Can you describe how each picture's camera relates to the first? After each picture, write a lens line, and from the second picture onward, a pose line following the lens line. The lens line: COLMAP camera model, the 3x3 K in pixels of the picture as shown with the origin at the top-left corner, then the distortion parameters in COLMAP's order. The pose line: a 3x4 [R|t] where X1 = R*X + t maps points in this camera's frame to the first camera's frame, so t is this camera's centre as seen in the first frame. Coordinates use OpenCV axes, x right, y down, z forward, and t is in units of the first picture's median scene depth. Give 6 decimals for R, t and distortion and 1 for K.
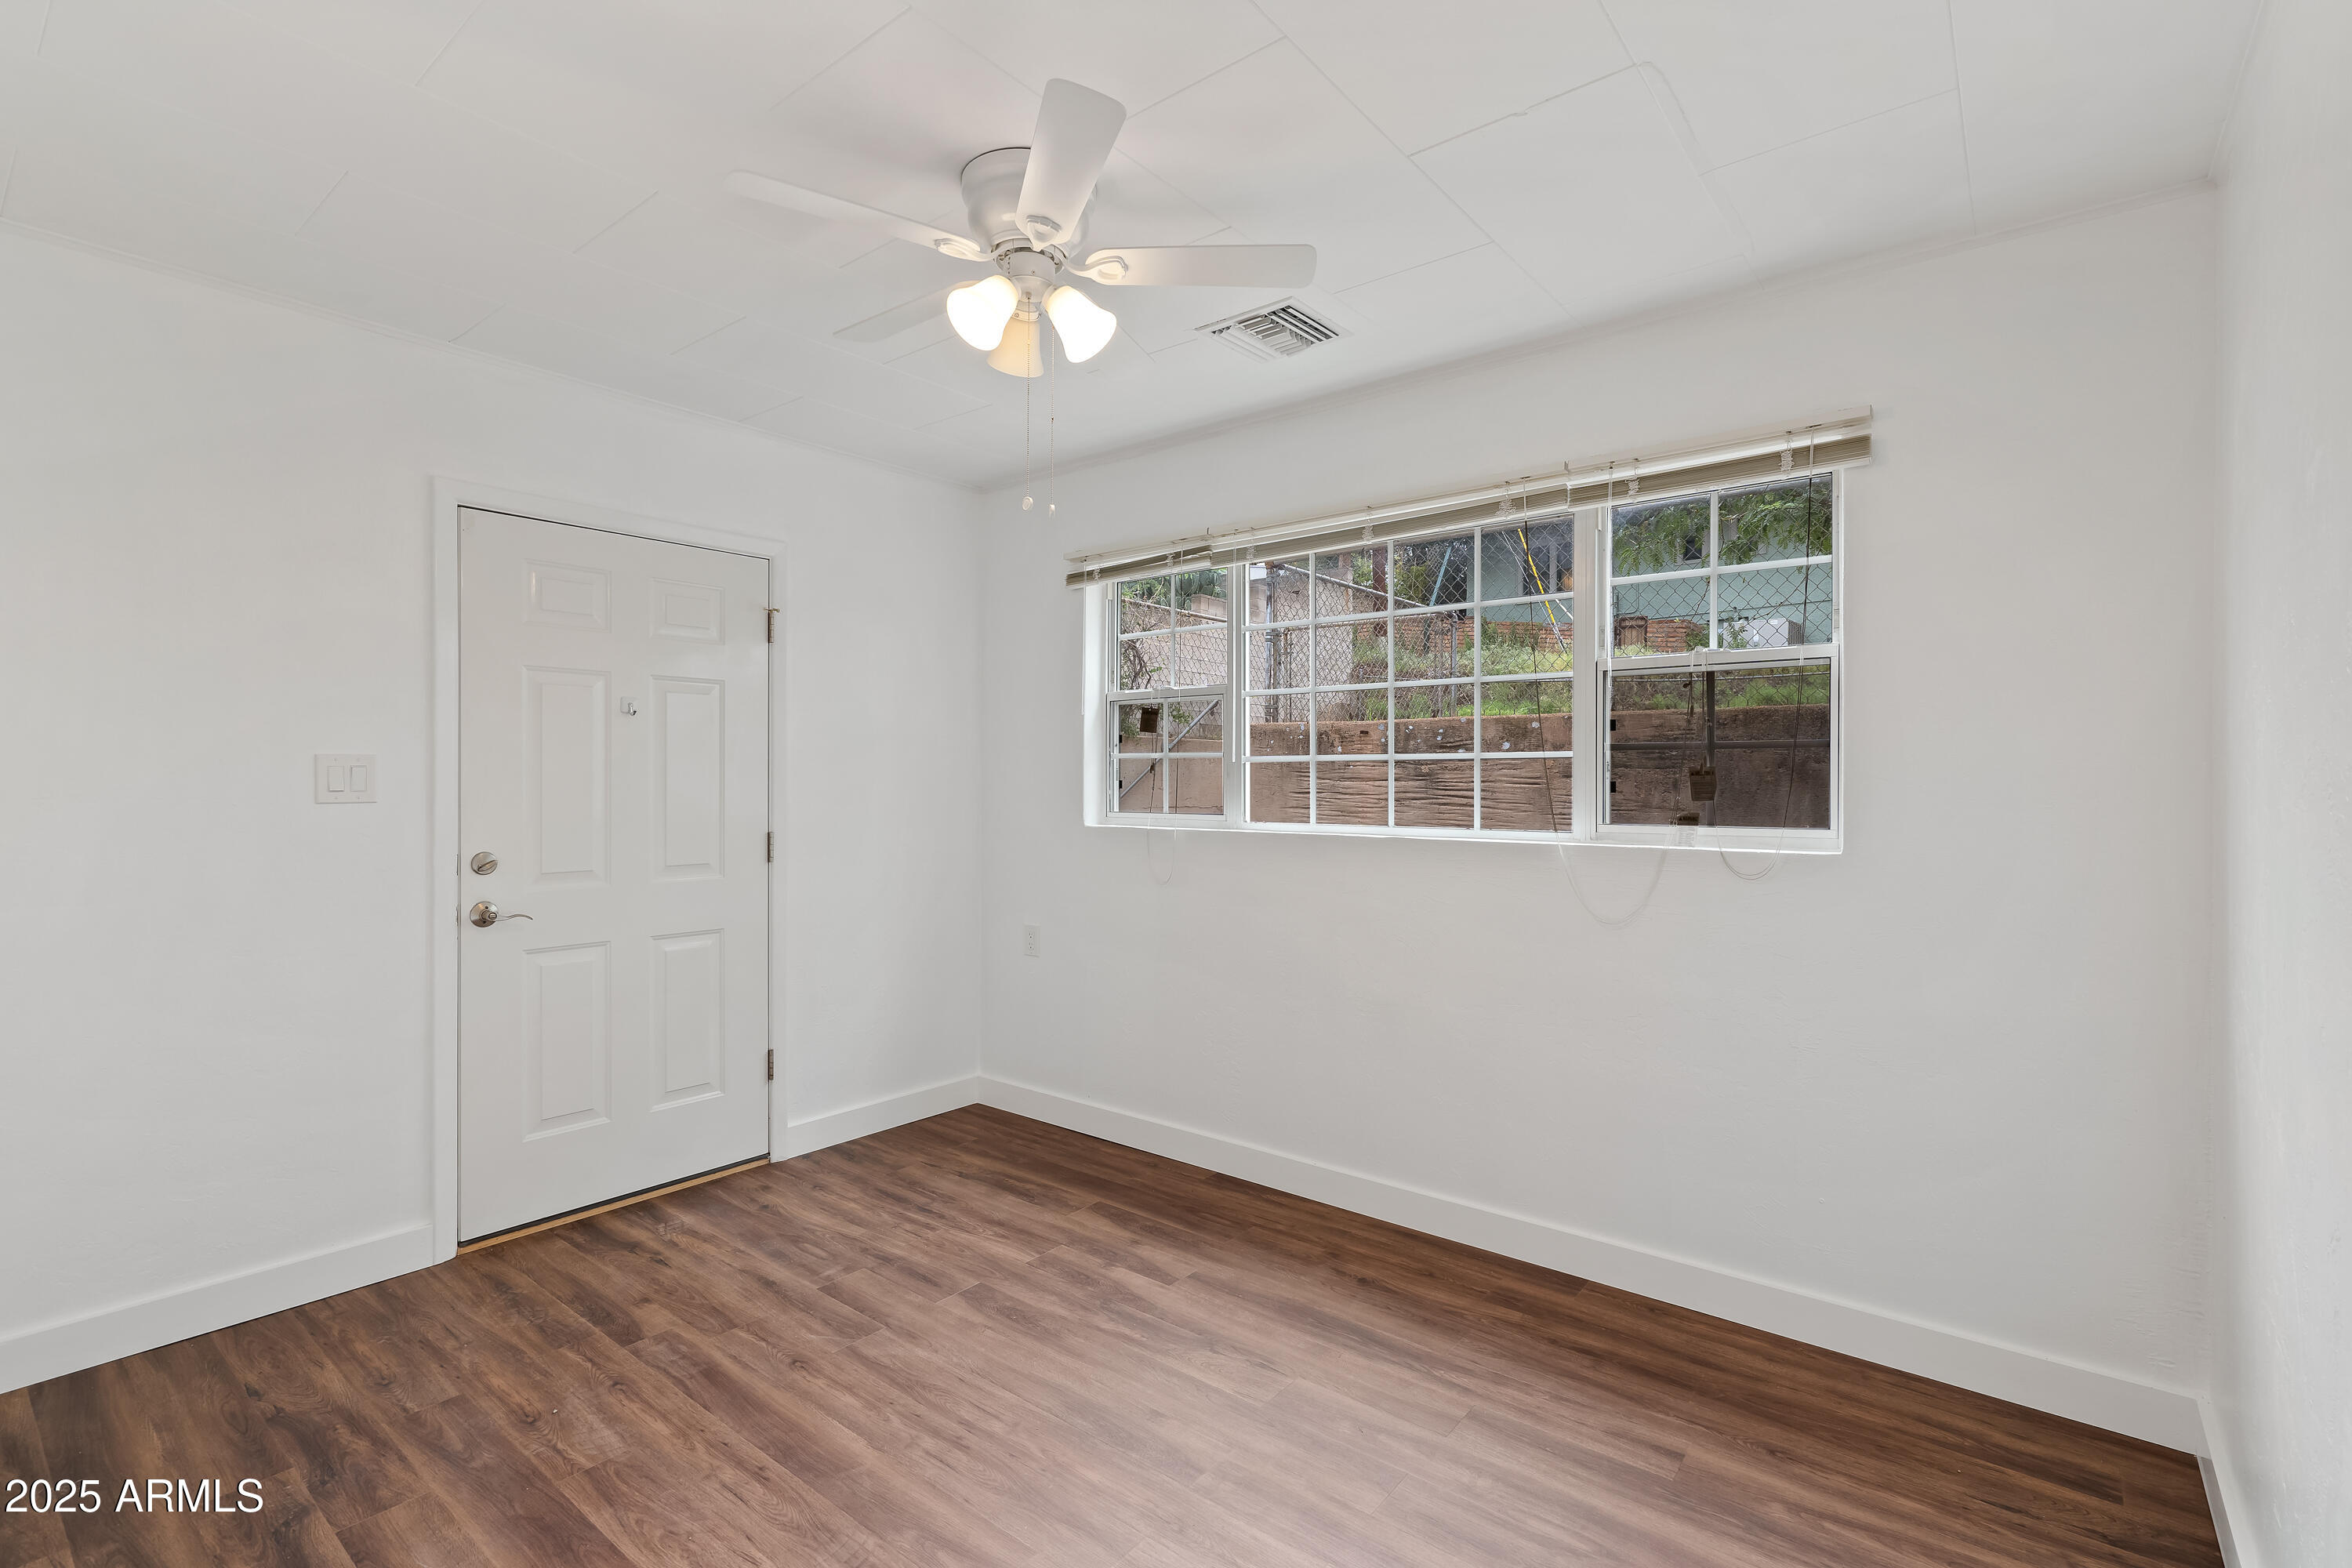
lens RADIAL K [[1080.2, 0, 1174.8], [0, 1080.2, 787.8], [0, 0, 1]] dist [-0.001403, -0.000201]
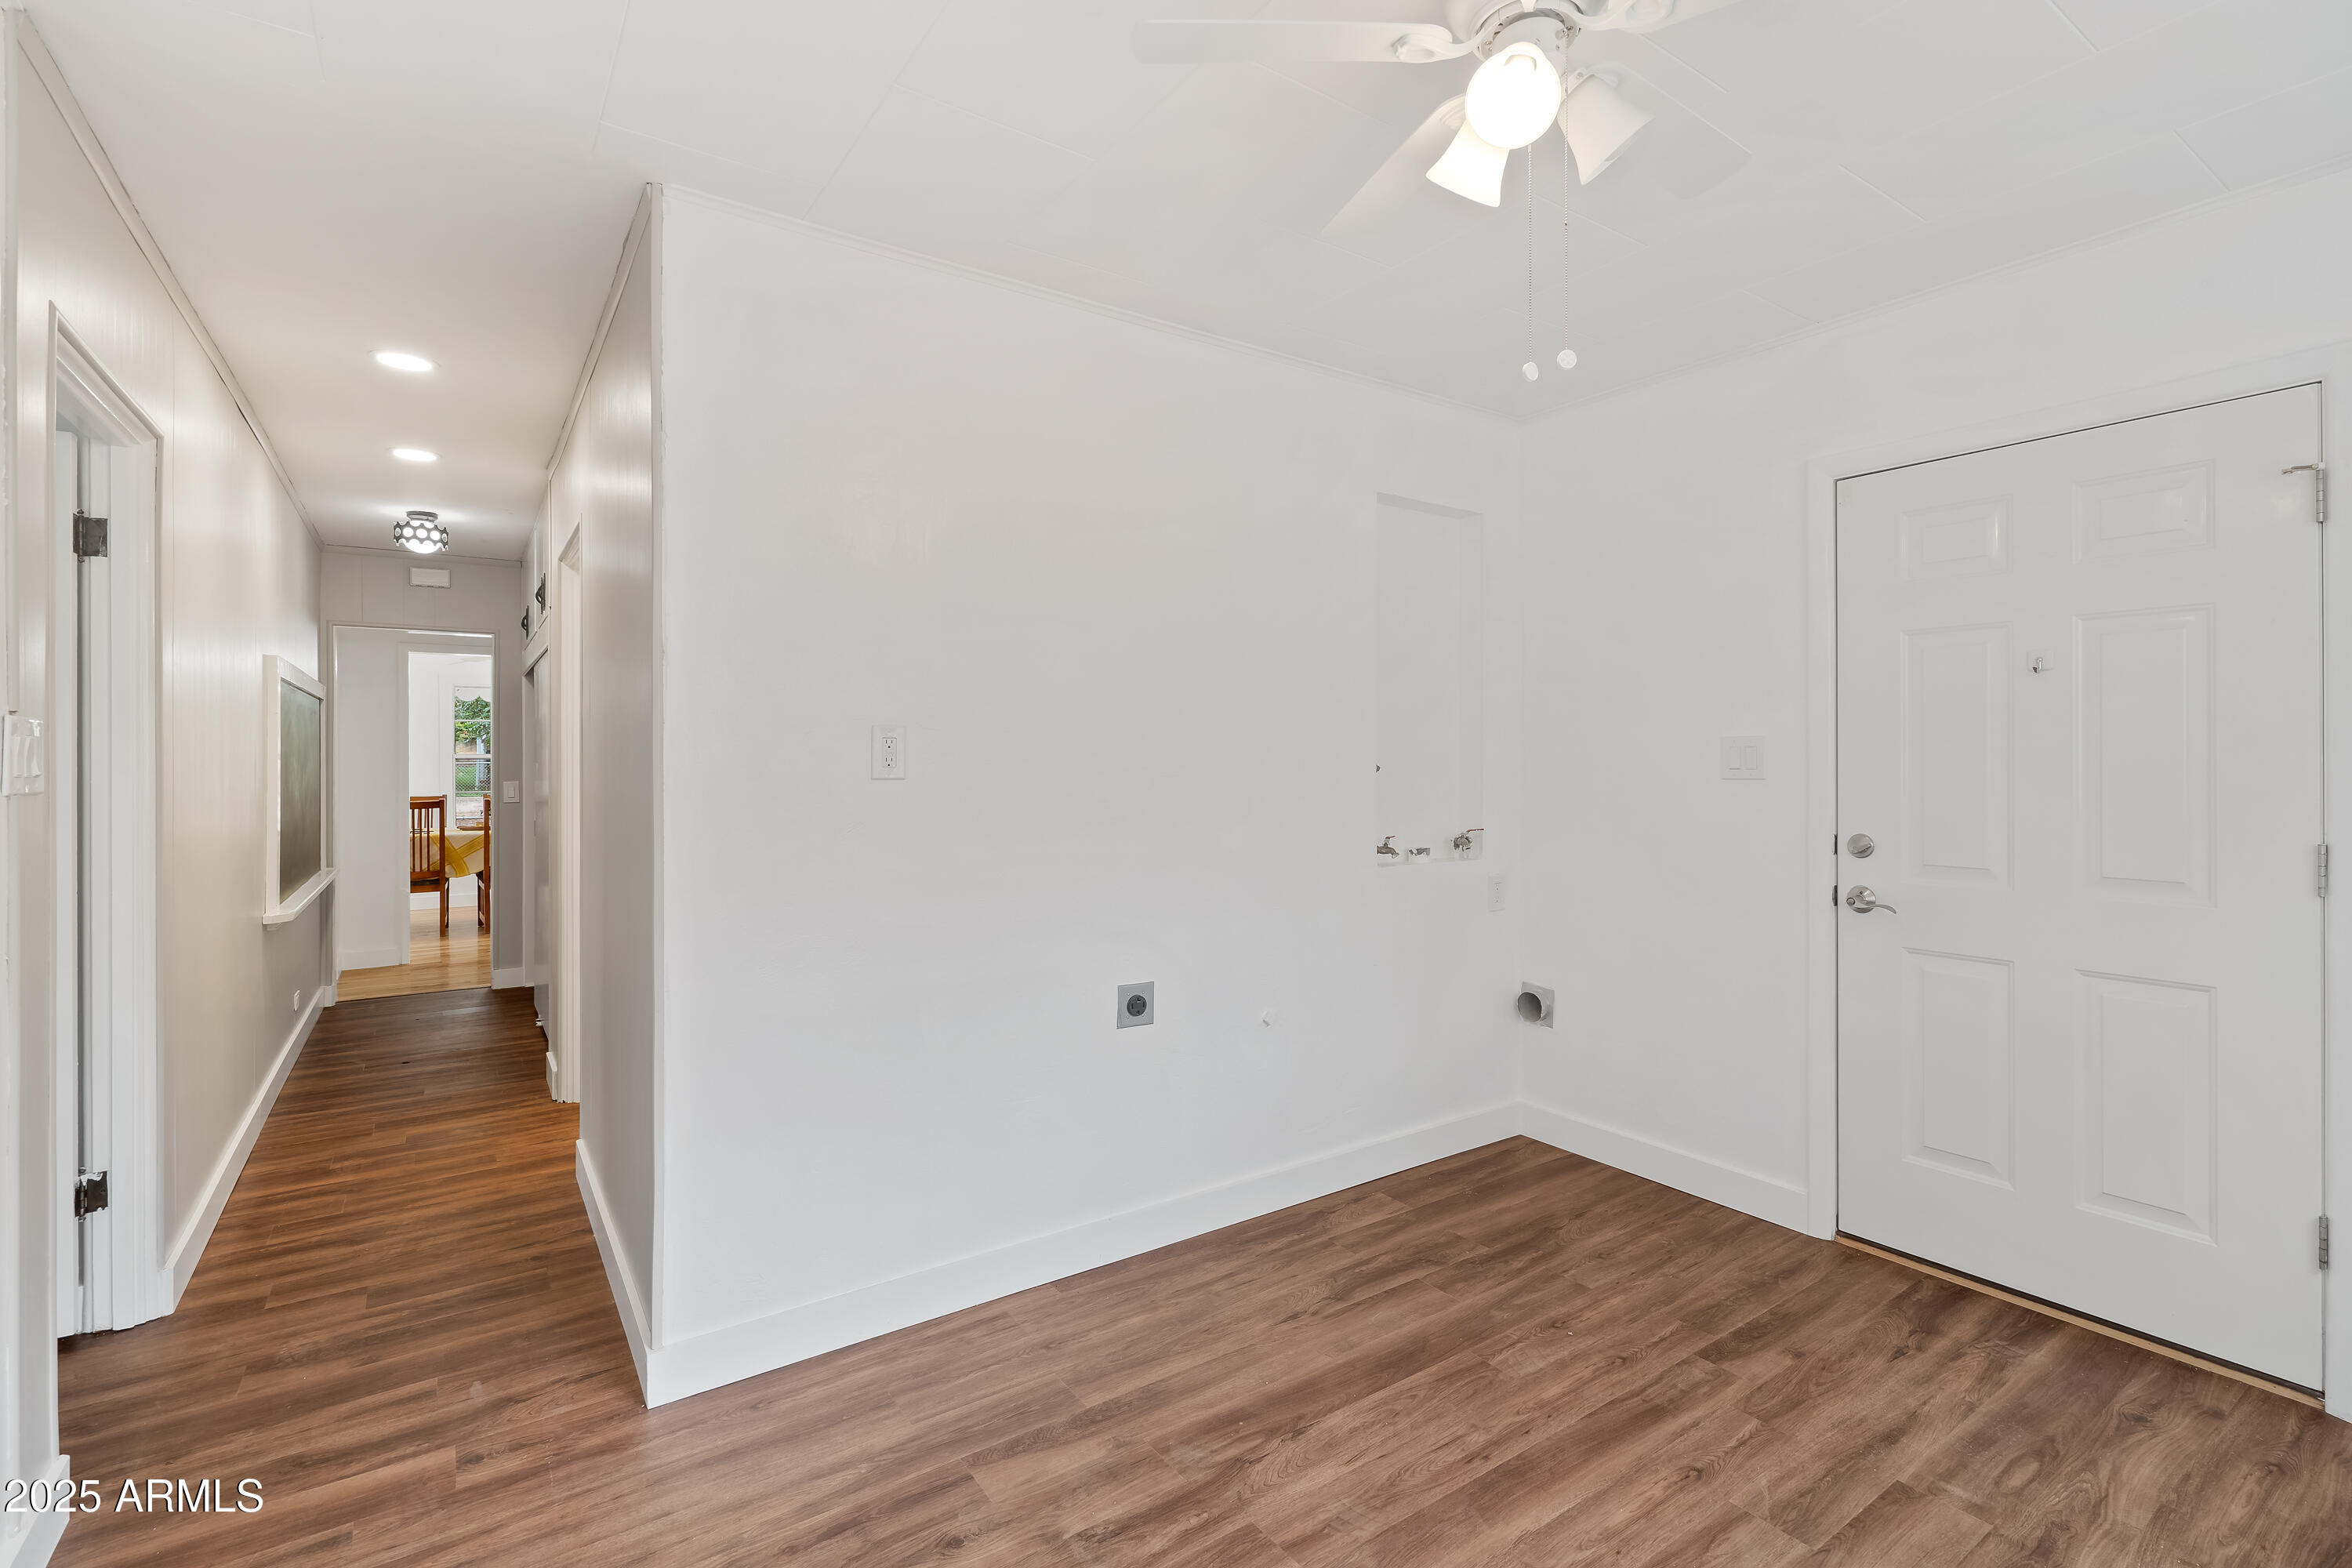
lens RADIAL K [[1080.2, 0, 1190.8], [0, 1080.2, 749.5], [0, 0, 1]] dist [-0.001403, -0.000201]
pose [[-0.282273, -0.009825, -0.959284, 0.489931], [-0.006076, 0.999946, -0.008453, -0.004264], [0.959315, 0.003443, -0.282317, 0.772817]]
